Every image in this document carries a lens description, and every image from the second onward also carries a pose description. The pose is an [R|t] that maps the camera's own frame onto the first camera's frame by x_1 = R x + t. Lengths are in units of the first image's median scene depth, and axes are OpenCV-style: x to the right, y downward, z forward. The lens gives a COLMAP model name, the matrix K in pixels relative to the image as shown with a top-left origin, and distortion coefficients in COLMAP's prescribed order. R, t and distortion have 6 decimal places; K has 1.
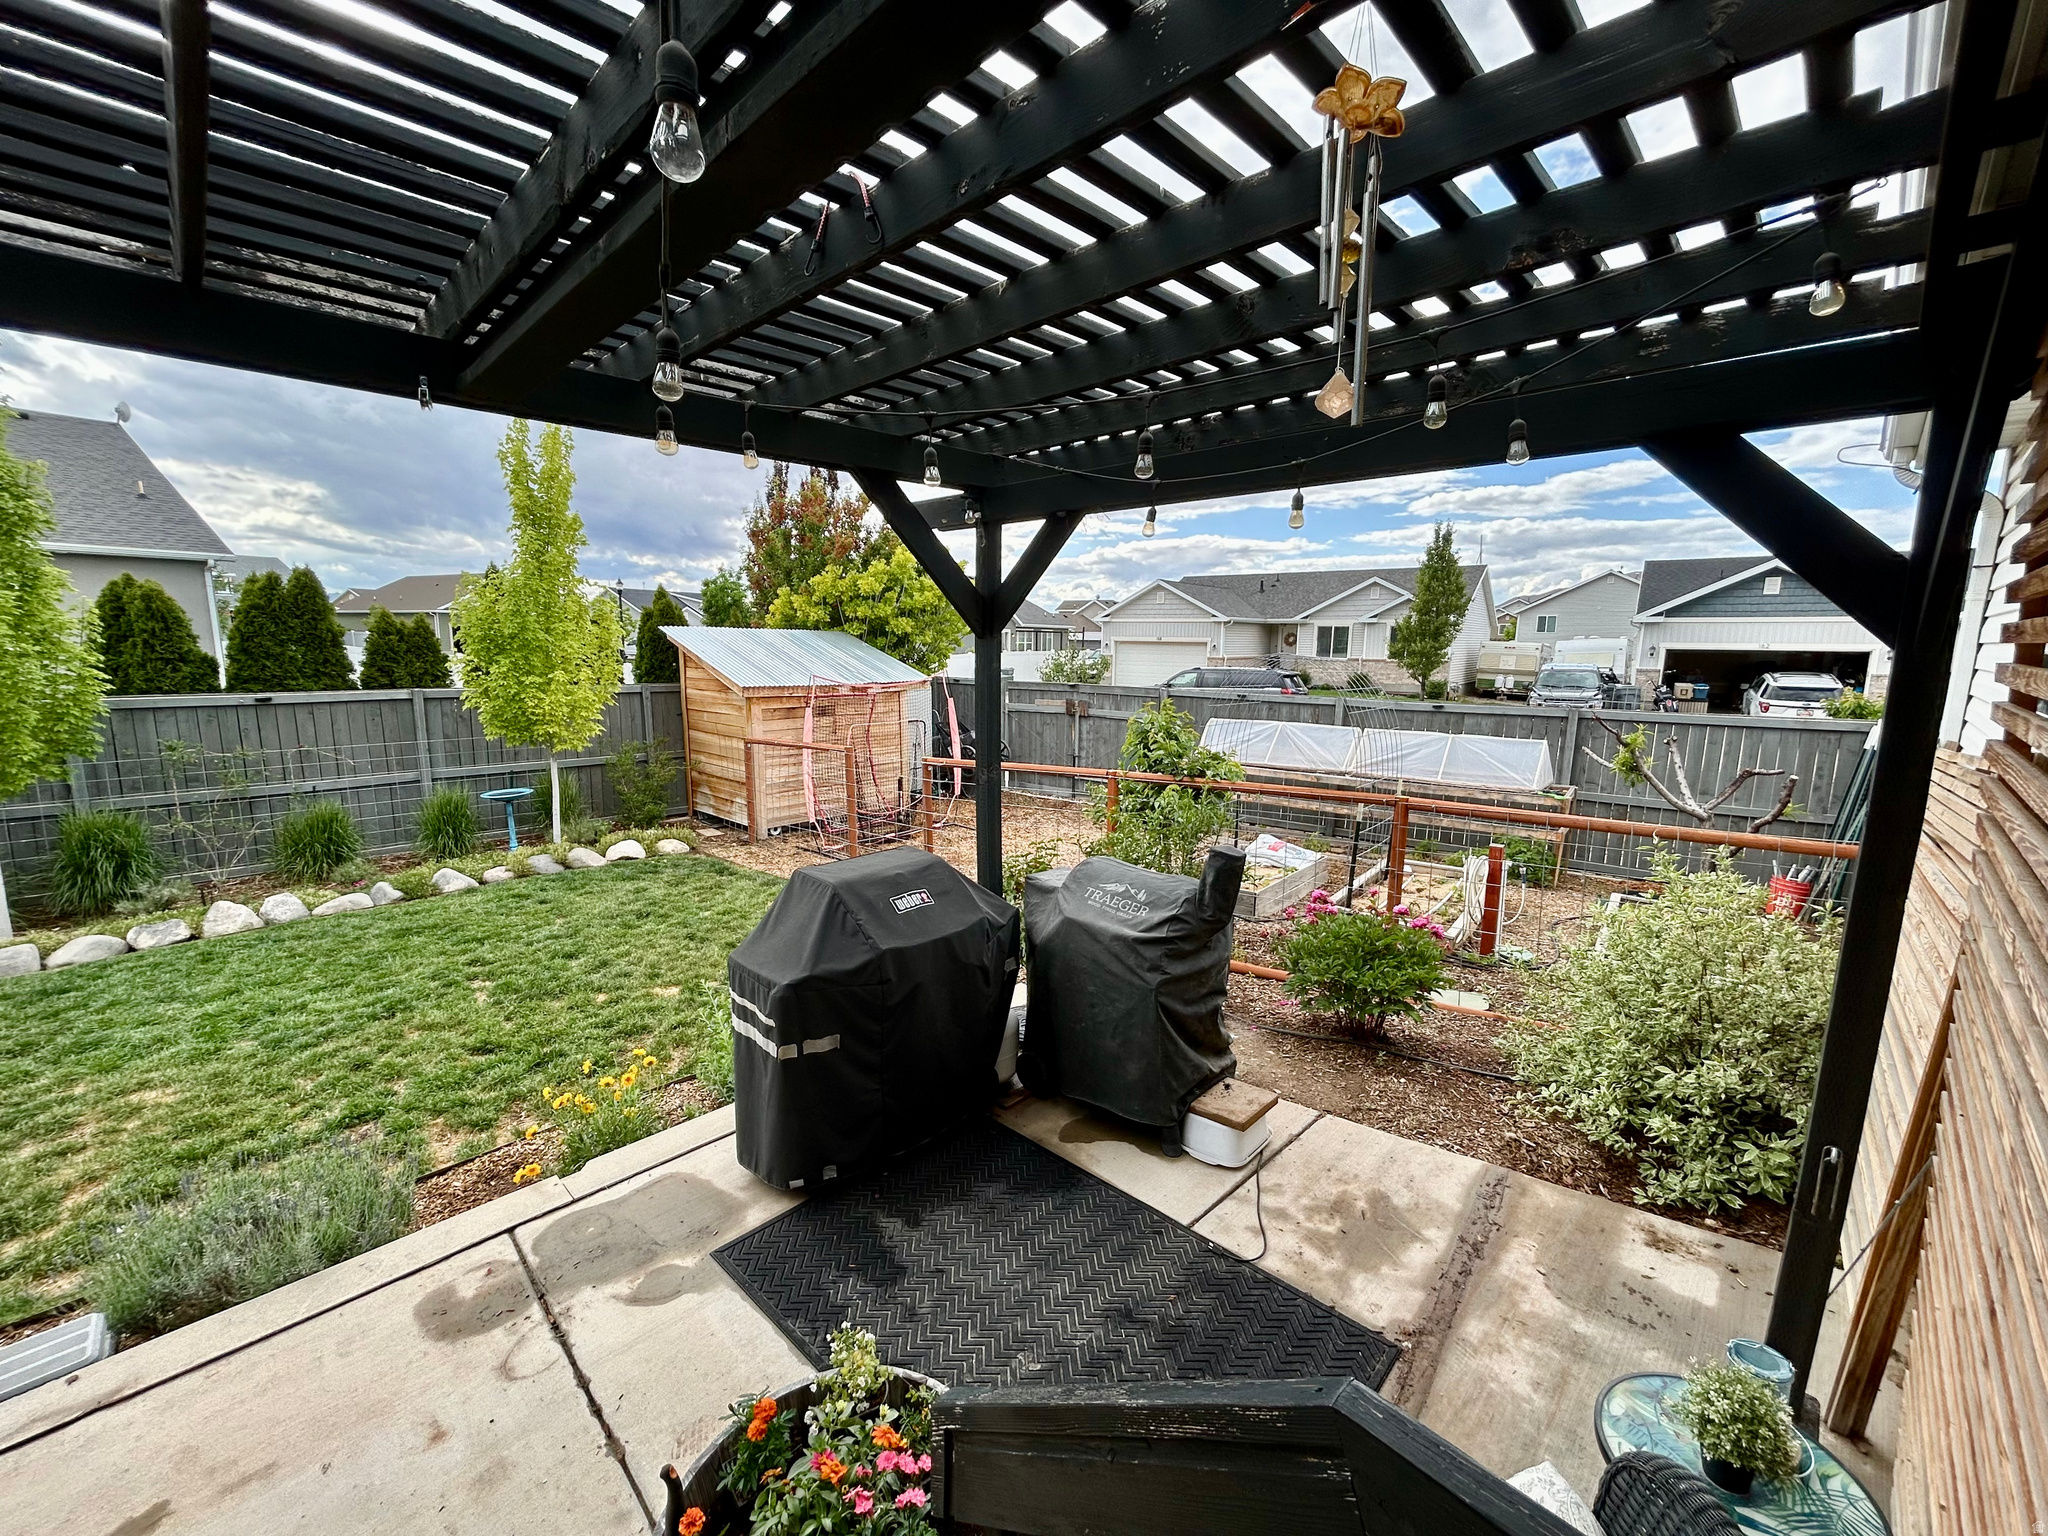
lens RADIAL K [[823.3, 0, 1025.4], [0, 823.3, 770.2], [0, 0, 1]] dist [-0.001760, 0.000371]
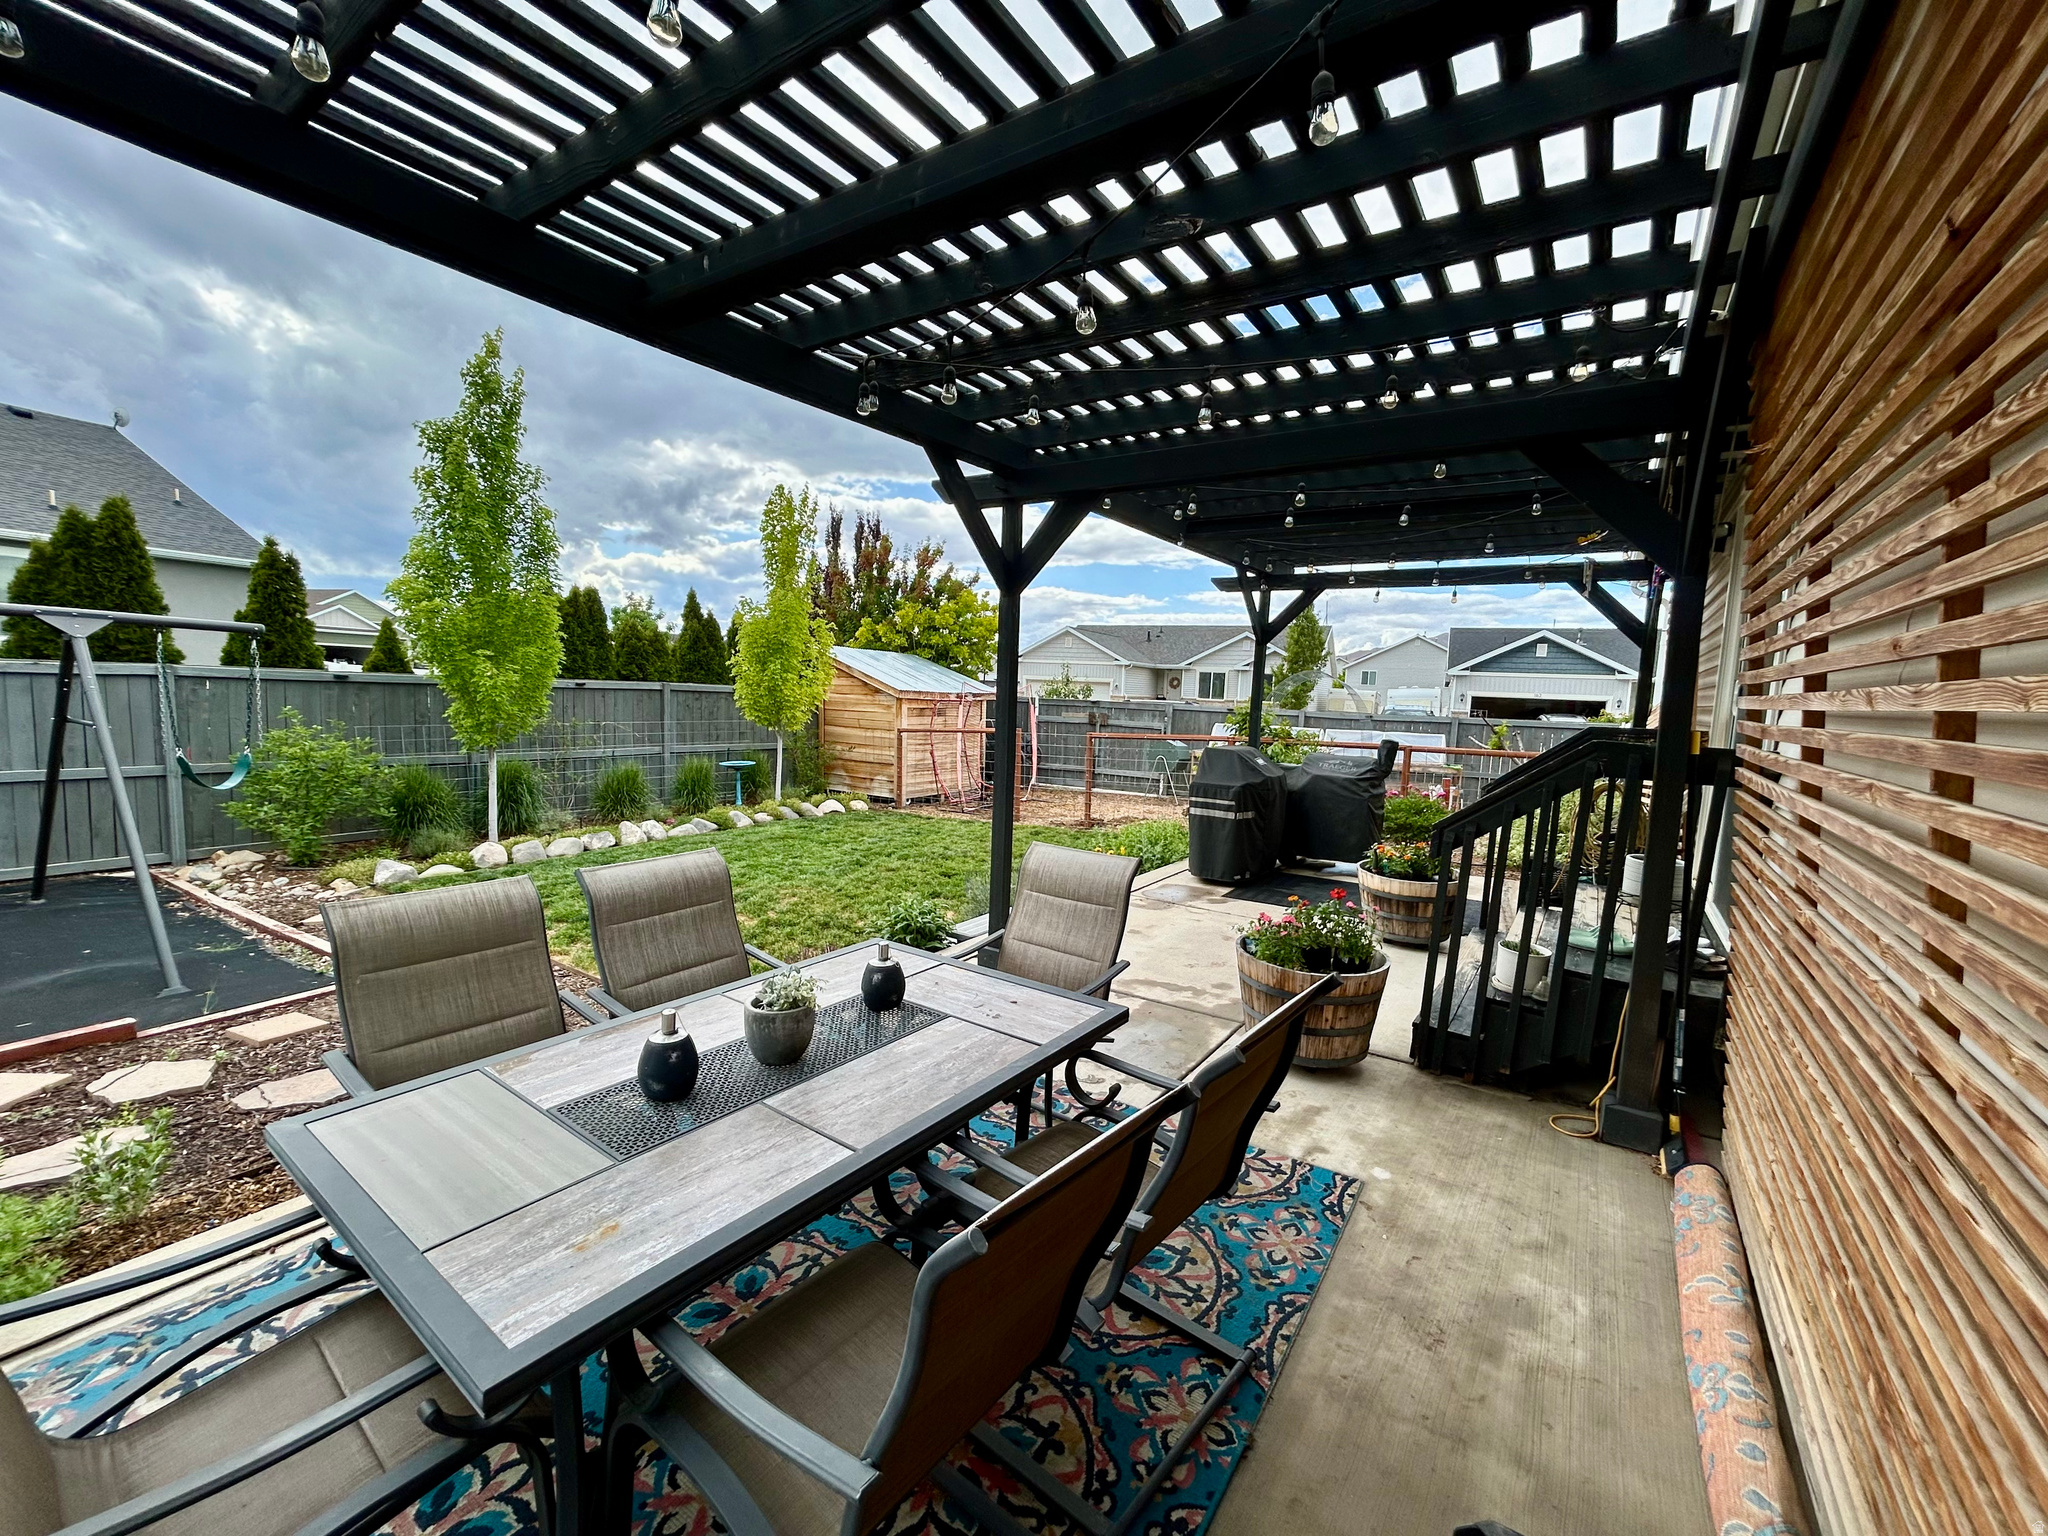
lens RADIAL K [[819.6, 0, 1024.4], [0, 819.6, 769.5], [0, 0, 1]] dist [-0.002723, -0.000277]
pose [[0.982823, 0.011428, 0.184195, -0.510771], [-0.001645, 0.998584, -0.053182, 0.130212], [-0.184542, 0.051965, 0.981450, -0.452596]]
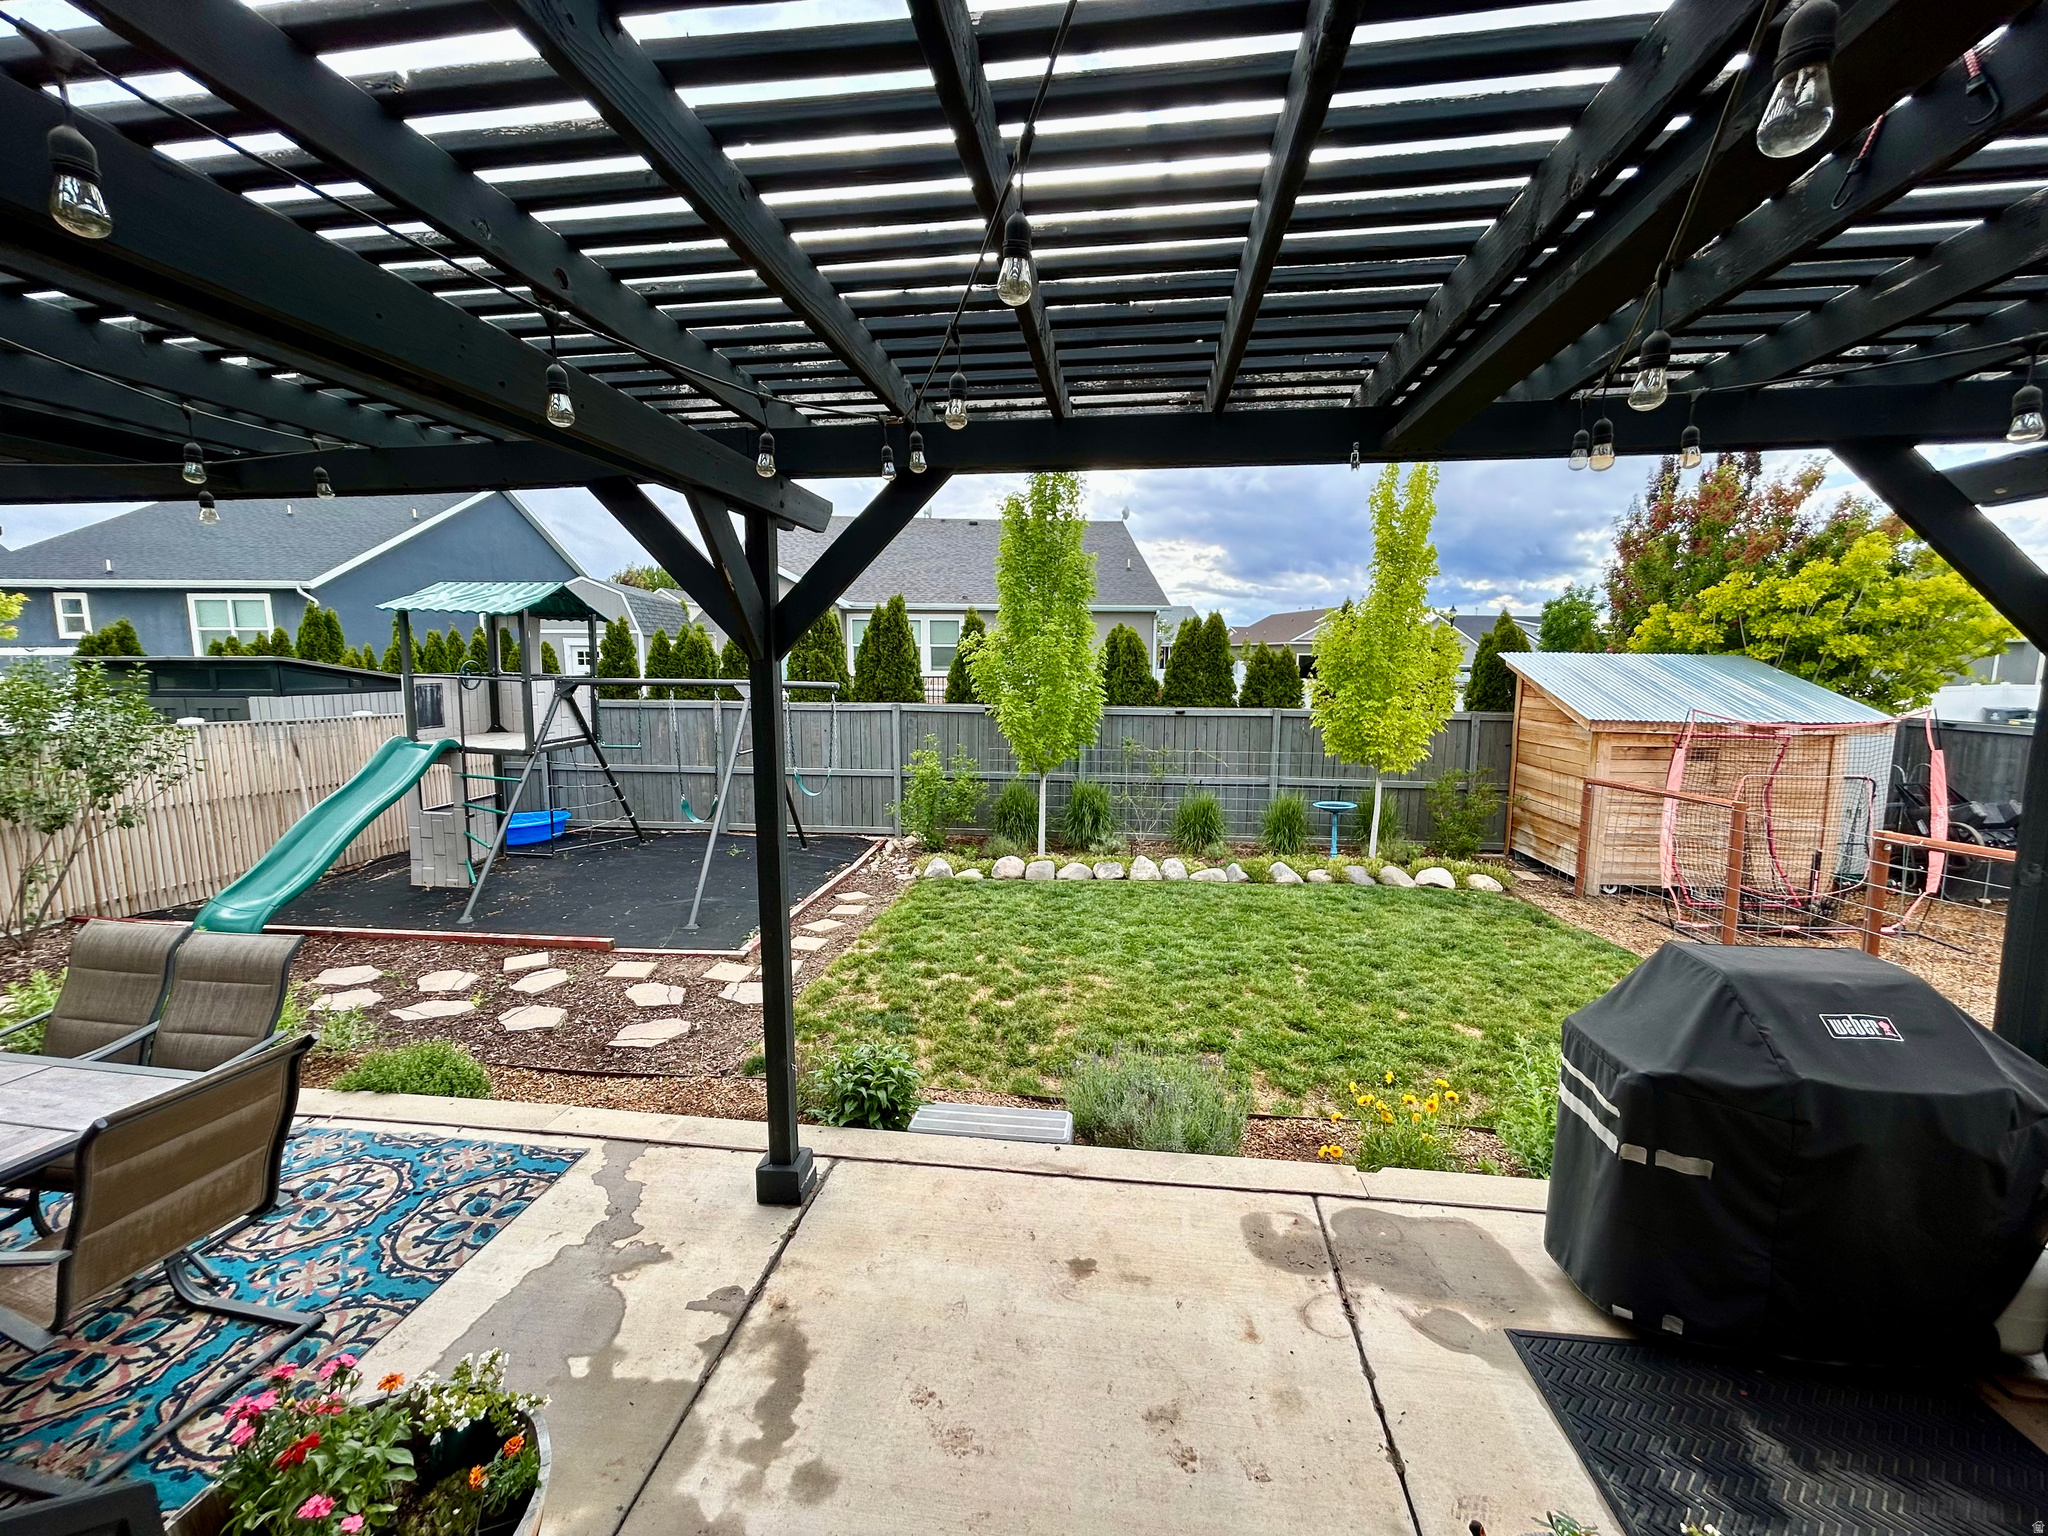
lens RADIAL K [[823.3, 0, 1025.4], [0, 823.3, 770.2], [0, 0, 1]] dist [-0.001760, 0.000371]
pose [[0.607982, 0.095658, -0.788167, -0.016363], [-0.120935, 0.992289, 0.027144, 0.002097], [0.784687, 0.078814, 0.614862, -0.014907]]
